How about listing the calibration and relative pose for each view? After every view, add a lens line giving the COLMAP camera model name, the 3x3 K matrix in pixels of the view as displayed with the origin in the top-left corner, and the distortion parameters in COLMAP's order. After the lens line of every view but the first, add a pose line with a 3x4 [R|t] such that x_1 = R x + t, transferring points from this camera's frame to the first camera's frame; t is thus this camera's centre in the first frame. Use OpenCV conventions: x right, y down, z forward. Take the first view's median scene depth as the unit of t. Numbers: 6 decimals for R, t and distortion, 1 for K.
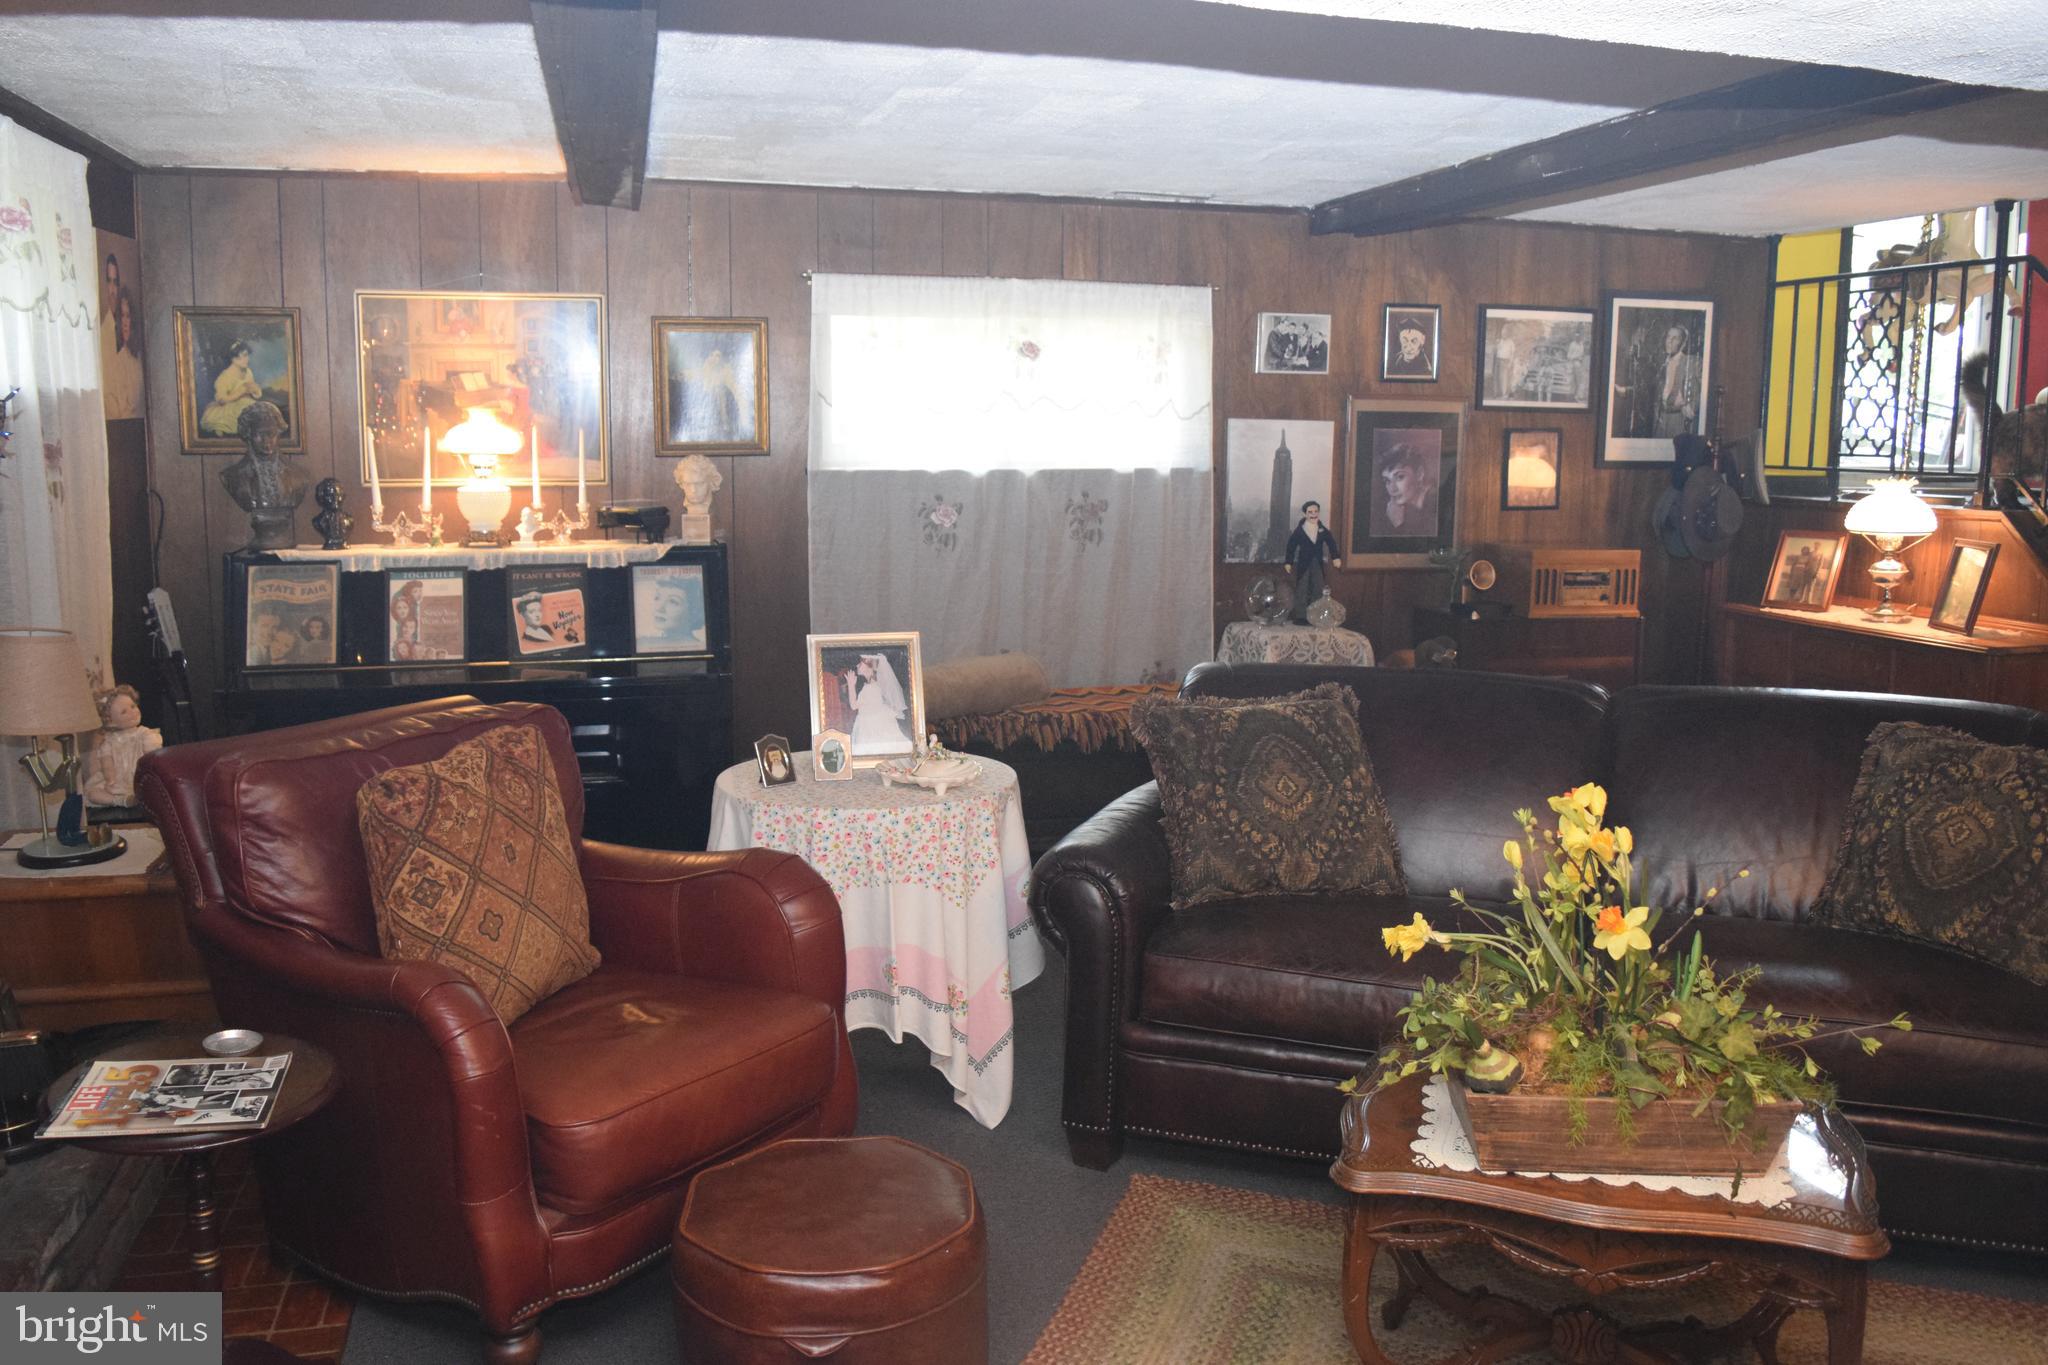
lens RADIAL K [[1599.6, 0, 1026.8], [0, 1599.6, 670.4], [0, 0, 1]] dist [-0.096079, 0.025167]
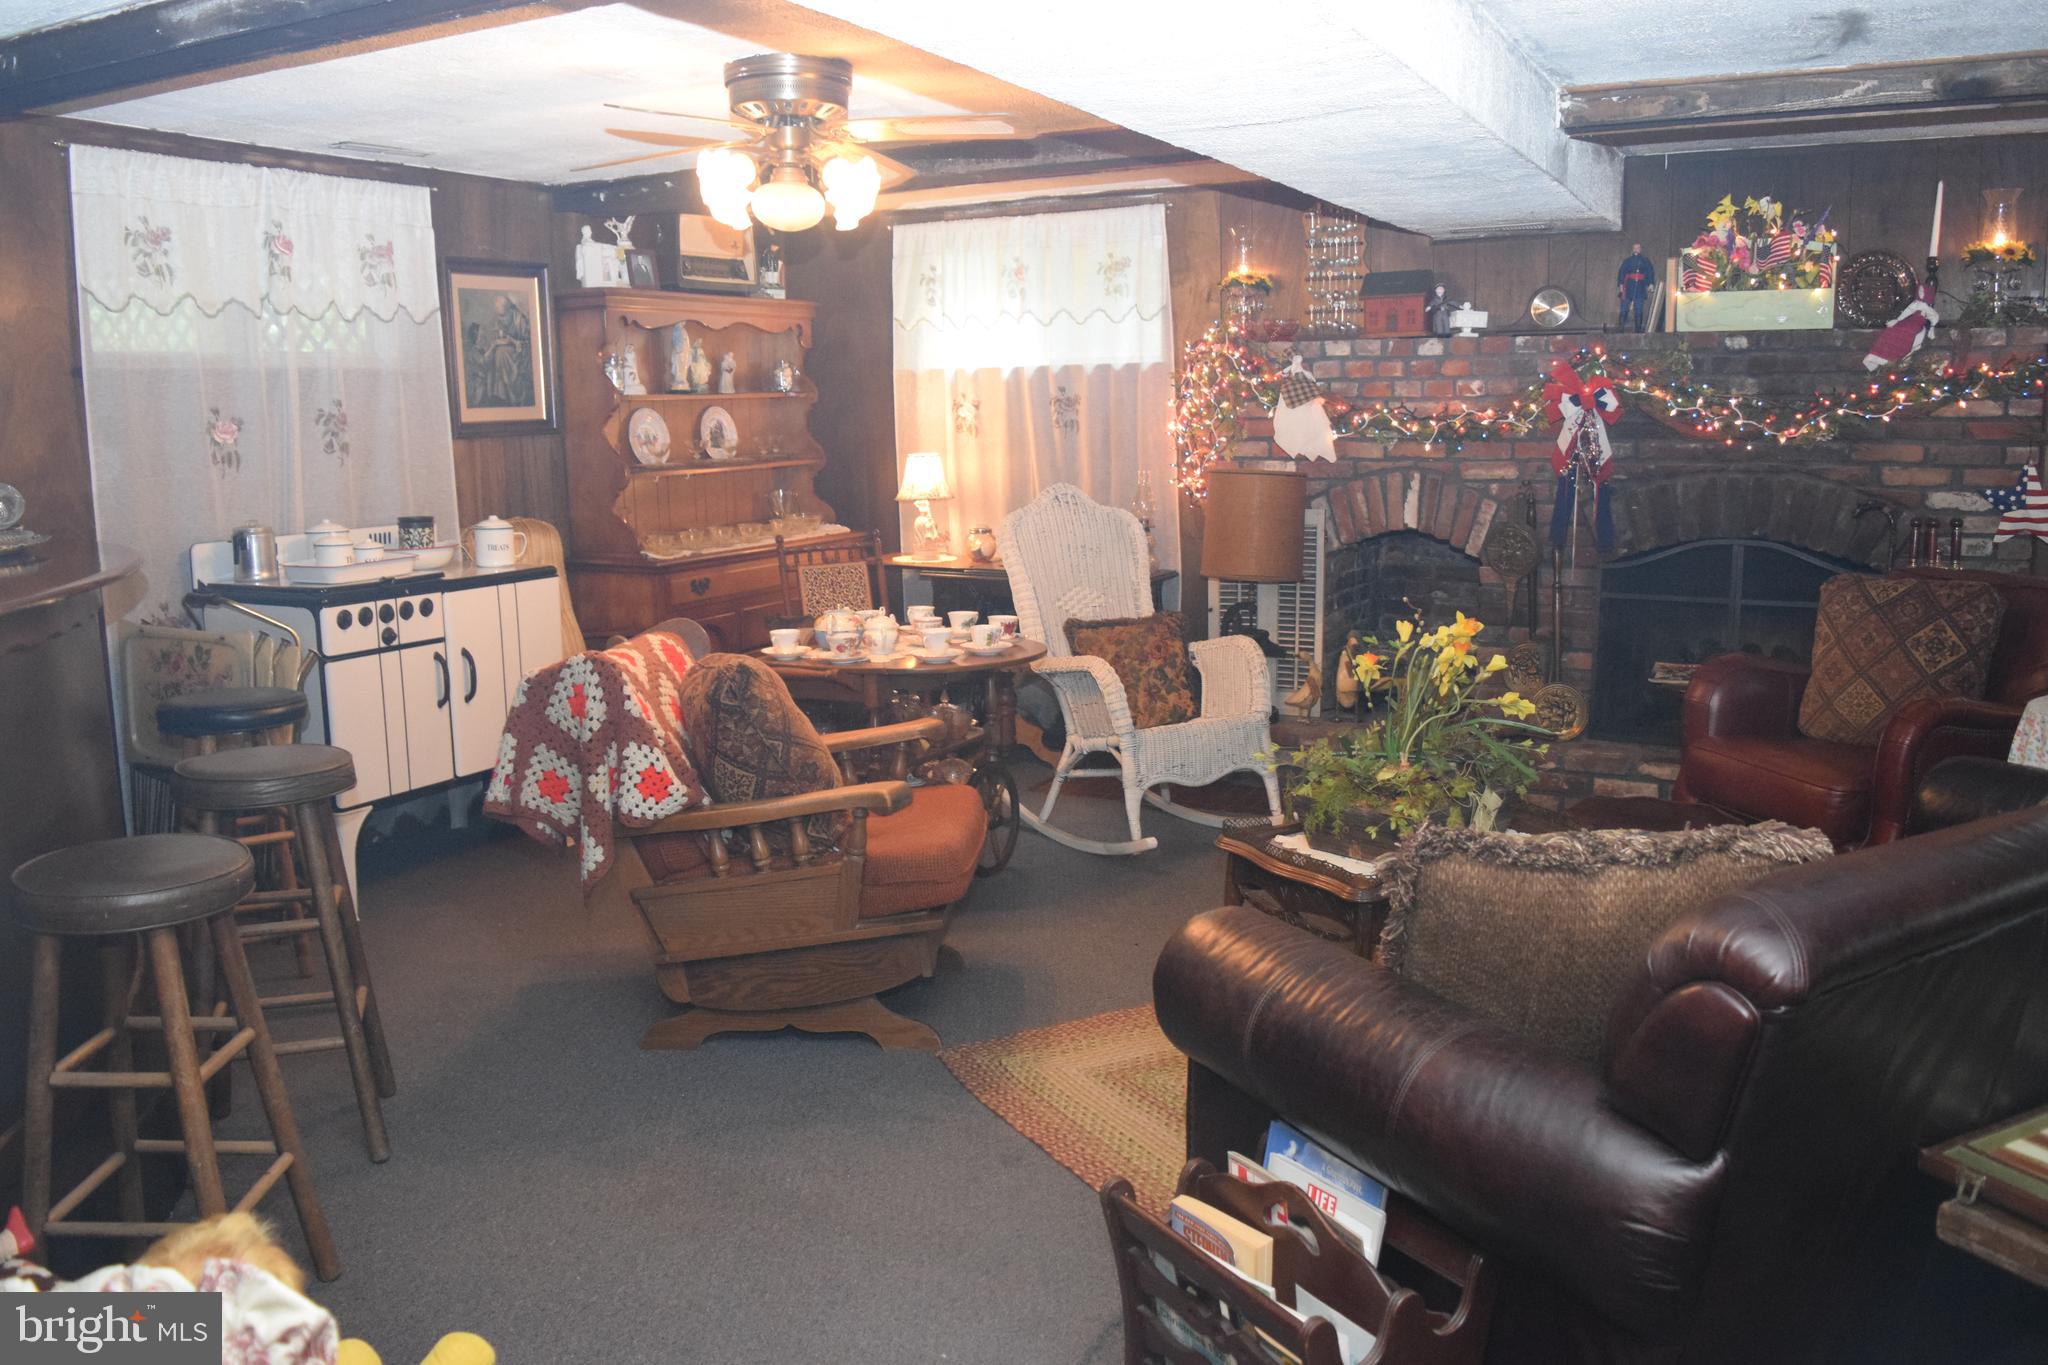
lens RADIAL K [[1599.6, 0, 1028.5], [0, 1599.6, 667.6], [0, 0, 1]] dist [-0.096079, 0.025167]
pose [[-0.667116, 0.123144, -0.734706, 0.783485], [-0.103326, 0.961415, 0.254962, -0.096393], [0.737754, 0.246003, -0.628651, 0.760111]]
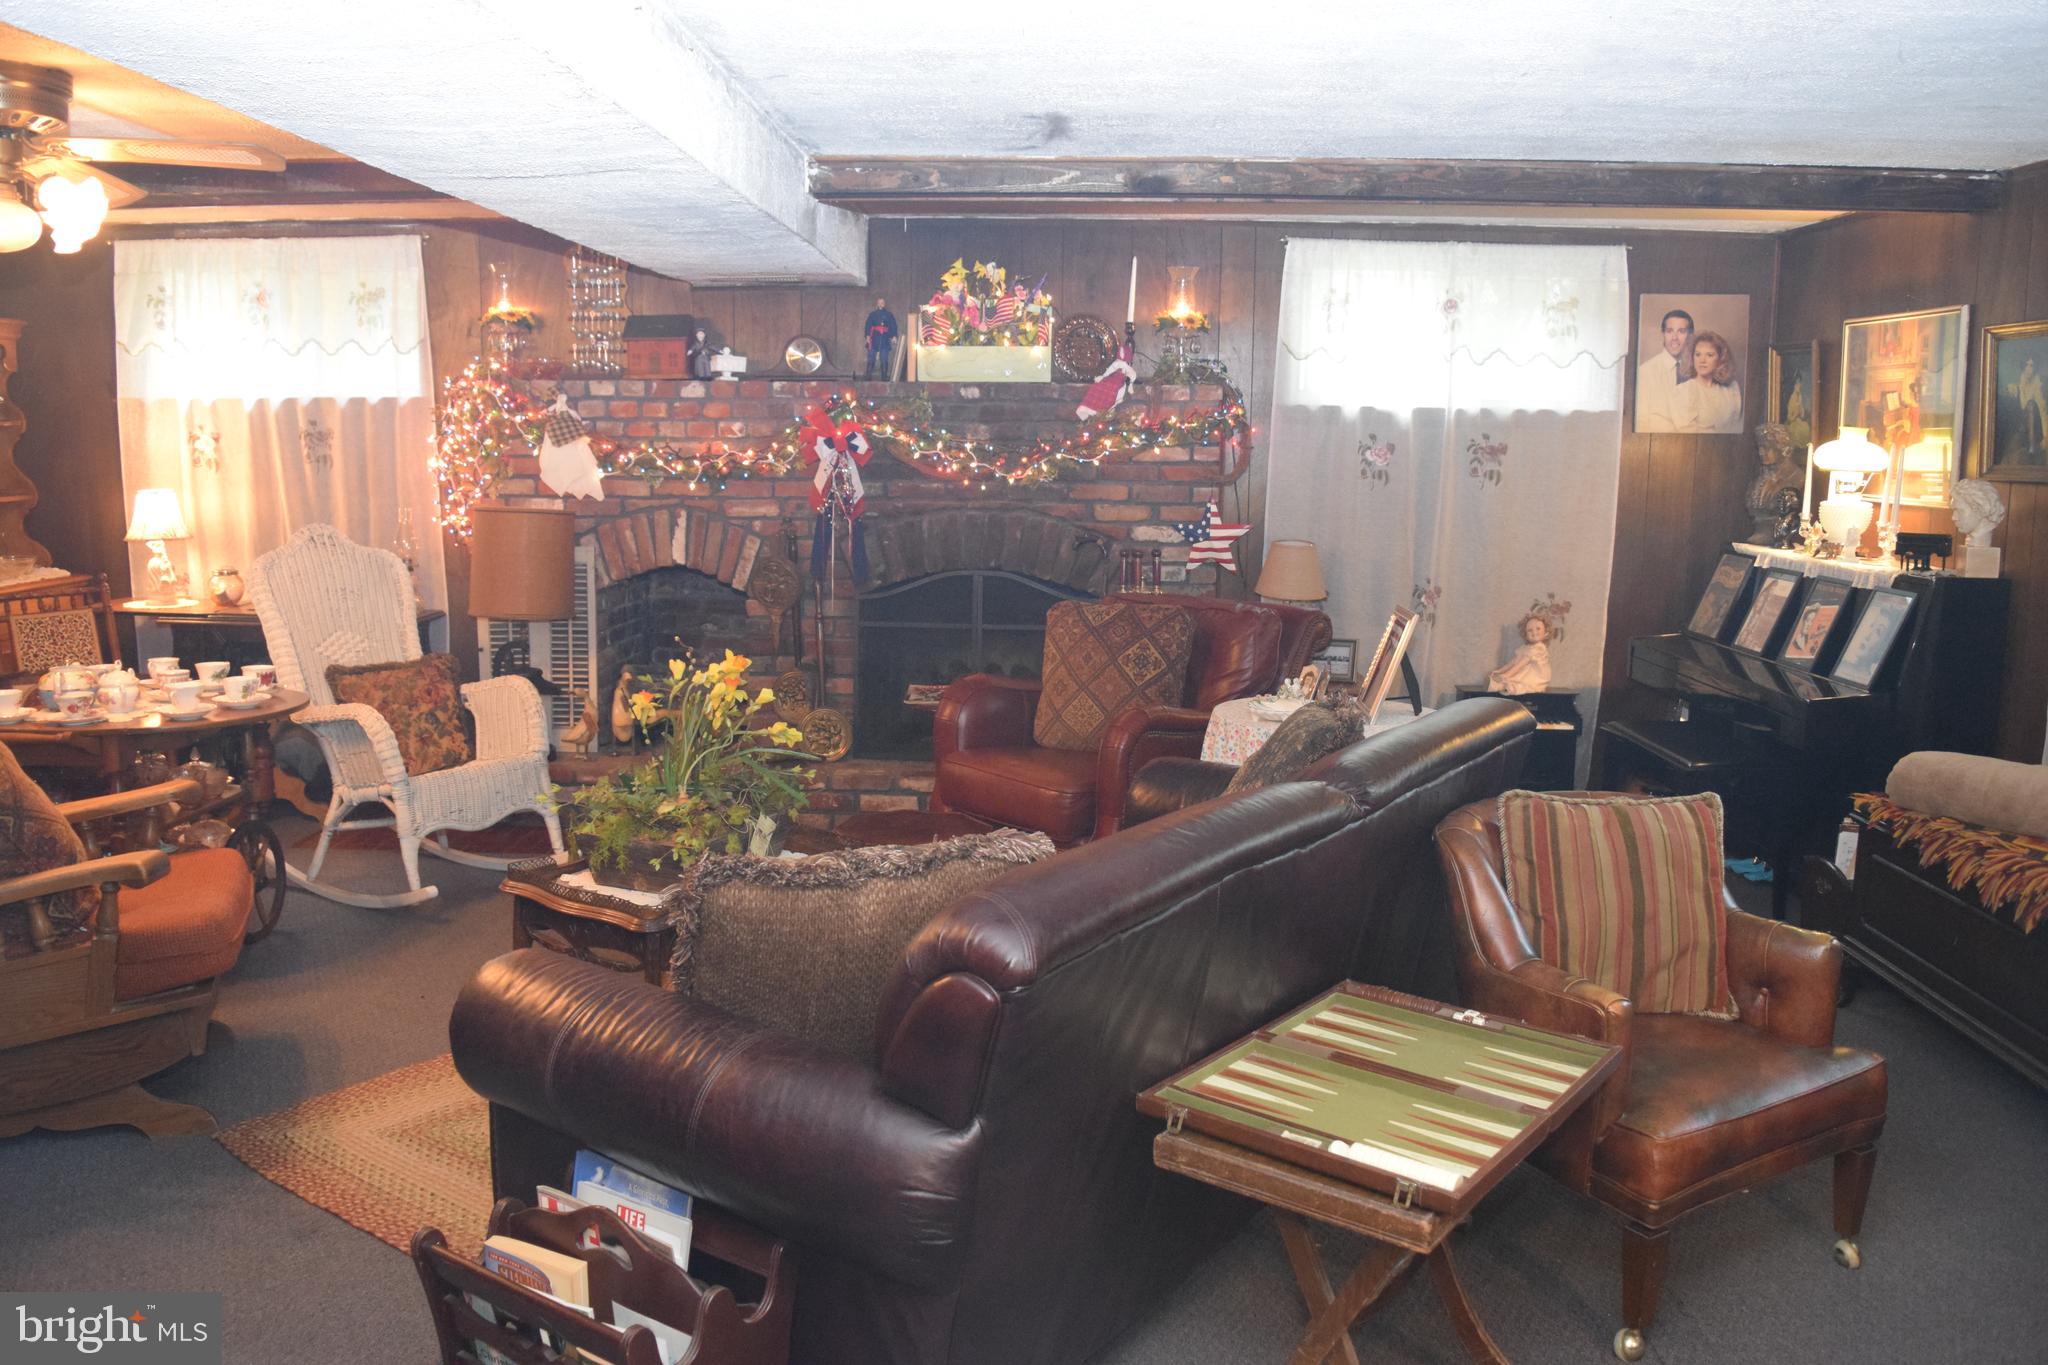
lens RADIAL K [[1599.6, 0, 1021.2], [0, 1599.6, 665.7], [0, 0, 1]] dist [-0.096079, 0.025167]
pose [[-0.280306, 0.128364, -0.951289, 0.810115], [-0.160038, 0.970899, 0.178166, -0.108084], [0.946476, 0.202184, -0.251606, 0.772193]]
